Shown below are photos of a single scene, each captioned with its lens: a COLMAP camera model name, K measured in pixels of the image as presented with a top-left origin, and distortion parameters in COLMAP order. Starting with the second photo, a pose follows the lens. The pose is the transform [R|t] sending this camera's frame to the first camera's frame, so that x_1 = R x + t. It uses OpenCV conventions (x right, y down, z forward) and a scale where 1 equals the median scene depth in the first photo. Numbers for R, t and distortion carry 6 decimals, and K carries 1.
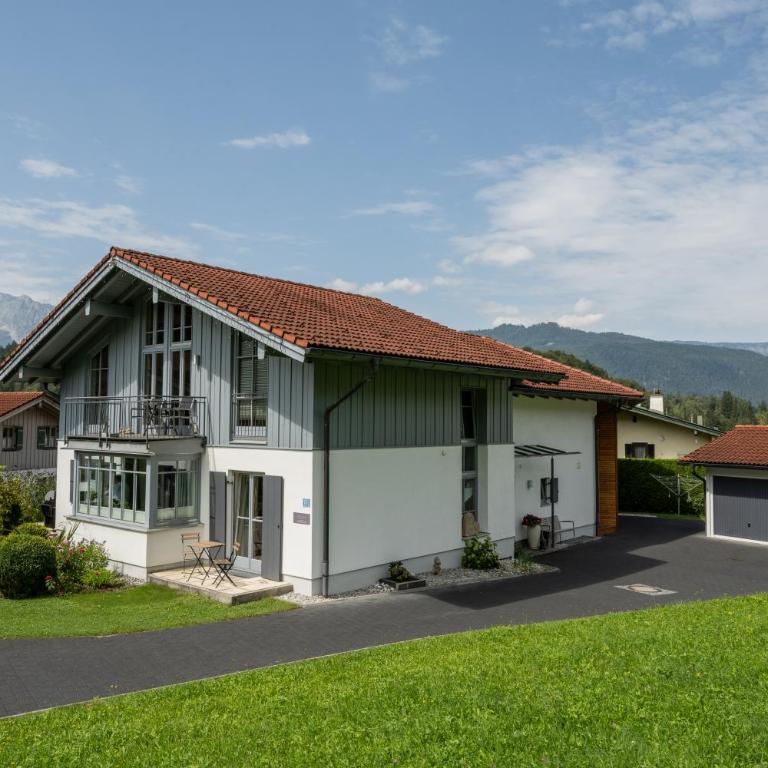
lens RADIAL K [[749.3, 0, 384.0], [0, 749.3, 384.0], [0, 0, 1]] dist [-0.005214, -0.002860]
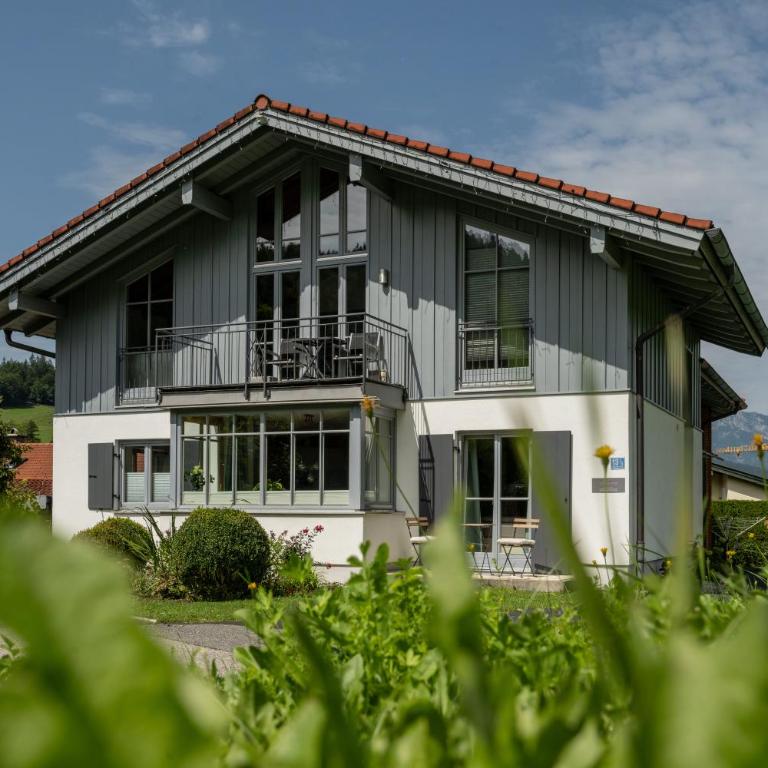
lens RADIAL K [[1041.2, 0, 385.4], [0, 1041.2, 514.6], [0, 0, 1]] dist [-0.009110, -0.005410]
pose [[0.954750, 0.002148, 0.297403, -0.544170], [-0.015673, 0.998948, 0.043101, 0.147412], [-0.296997, -0.045812, 0.953779, 0.086126]]
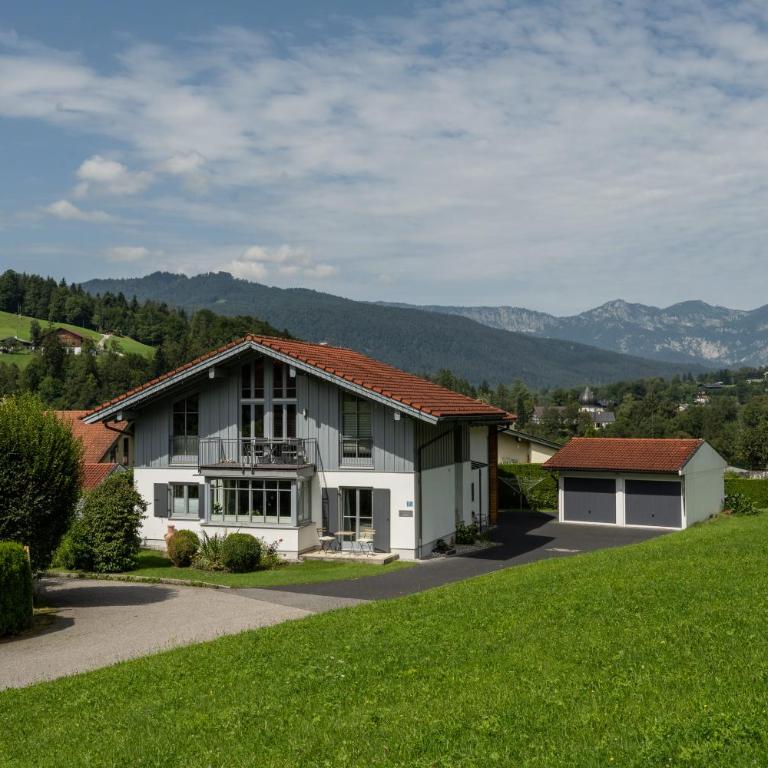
lens RADIAL K [[1092.0, 0, 384.0], [0, 1092.0, 384.0], [0, 0, 1]] dist [-0.005404, 0.004416]
pose [[0.920963, -0.002194, 0.389643, -0.964197], [-0.011110, 0.999430, 0.031886, -0.161600], [-0.389490, -0.033695, 0.920414, -1.052406]]
